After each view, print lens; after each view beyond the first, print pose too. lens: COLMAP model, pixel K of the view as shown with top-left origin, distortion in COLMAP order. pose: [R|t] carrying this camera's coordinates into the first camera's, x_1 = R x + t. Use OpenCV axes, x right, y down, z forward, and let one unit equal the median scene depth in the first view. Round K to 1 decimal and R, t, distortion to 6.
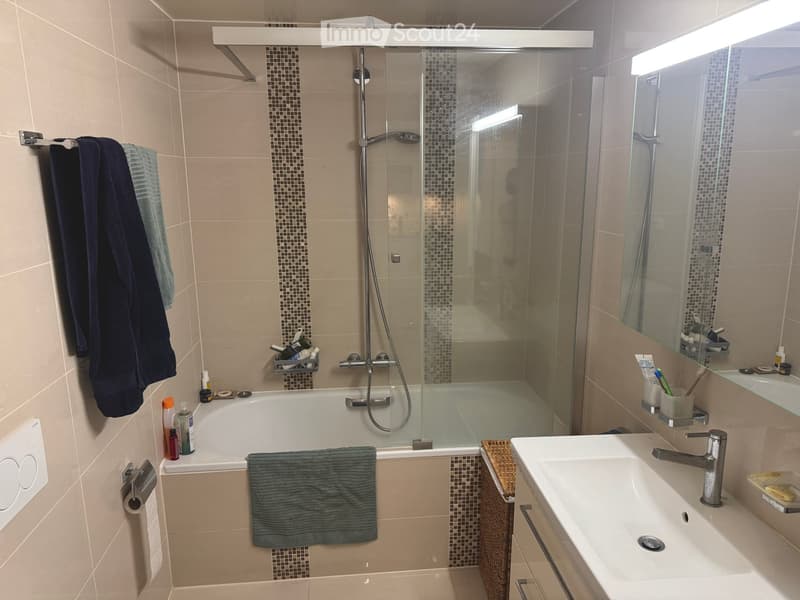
lens RADIAL K [[554.6, 0, 395.4], [0, 554.6, 301.1], [0, 0, 1]] dist [0.102668, -0.194207]
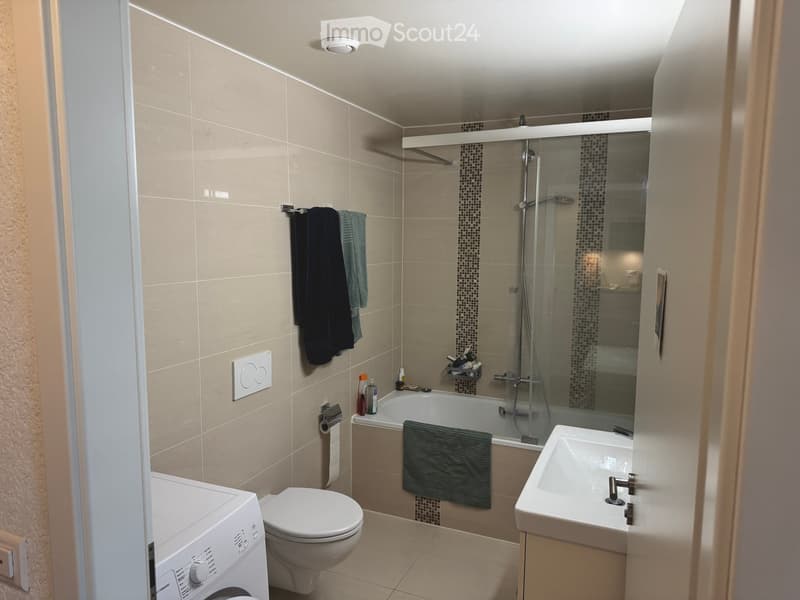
lens RADIAL K [[554.6, 0, 395.4], [0, 554.6, 301.1], [0, 0, 1]] dist [0.102668, -0.194207]
pose [[0.867060, 0.066585, -0.493735, 0.331788], [-0.116787, 0.990580, -0.071504, 0.062465], [0.484322, 0.119660, 0.866668, -0.235139]]
